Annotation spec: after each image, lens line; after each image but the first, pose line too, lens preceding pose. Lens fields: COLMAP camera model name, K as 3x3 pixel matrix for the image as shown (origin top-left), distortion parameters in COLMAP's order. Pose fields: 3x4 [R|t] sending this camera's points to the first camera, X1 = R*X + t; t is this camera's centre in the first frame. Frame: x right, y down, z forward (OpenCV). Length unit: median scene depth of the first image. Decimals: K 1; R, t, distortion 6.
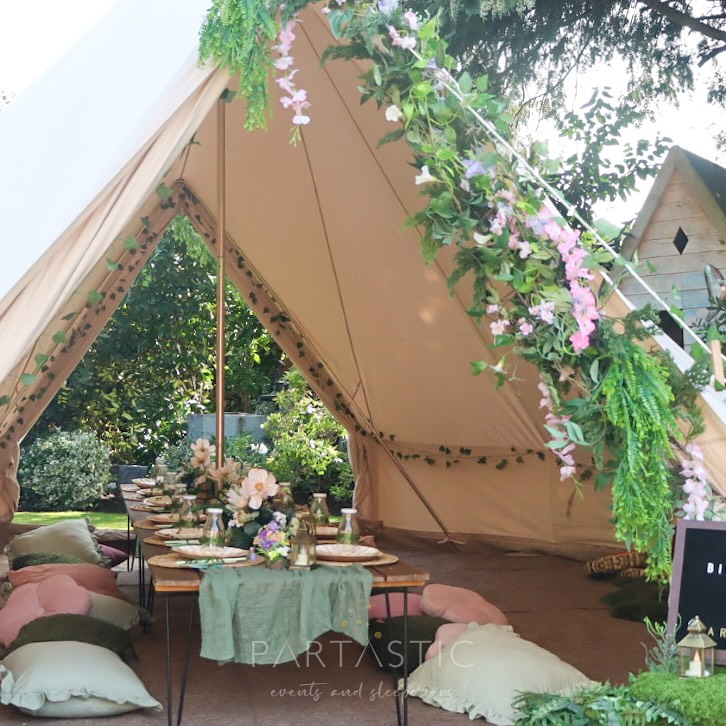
lens RADIAL K [[1115.9, 0, 363.0], [0, 1115.9, 363.0], [0, 0, 1]] dist [-0.091684, -0.055371]
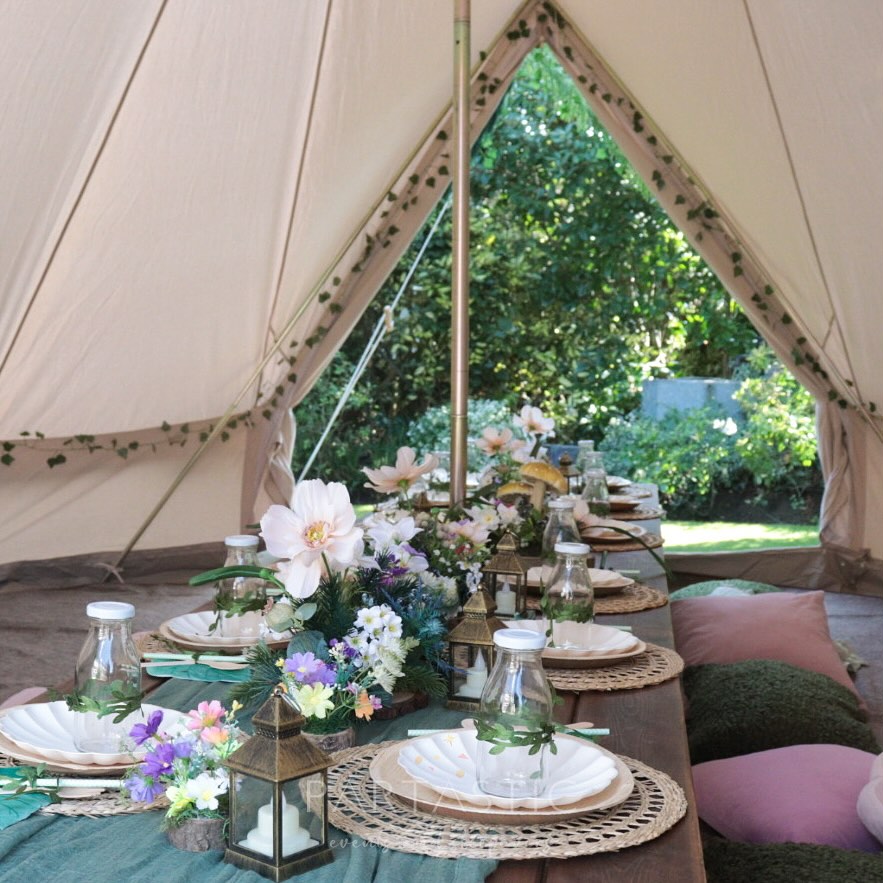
lens RADIAL K [[1357.2, 0, 441.5], [0, 1357.2, 441.5], [0, 0, 1]] dist [-0.091684, -0.055371]
pose [[0.946348, 0.023132, -0.322321, 0.030139], [0.005541, 0.996126, 0.087760, 0.018590], [0.323103, -0.084838, 0.942554, 0.252020]]
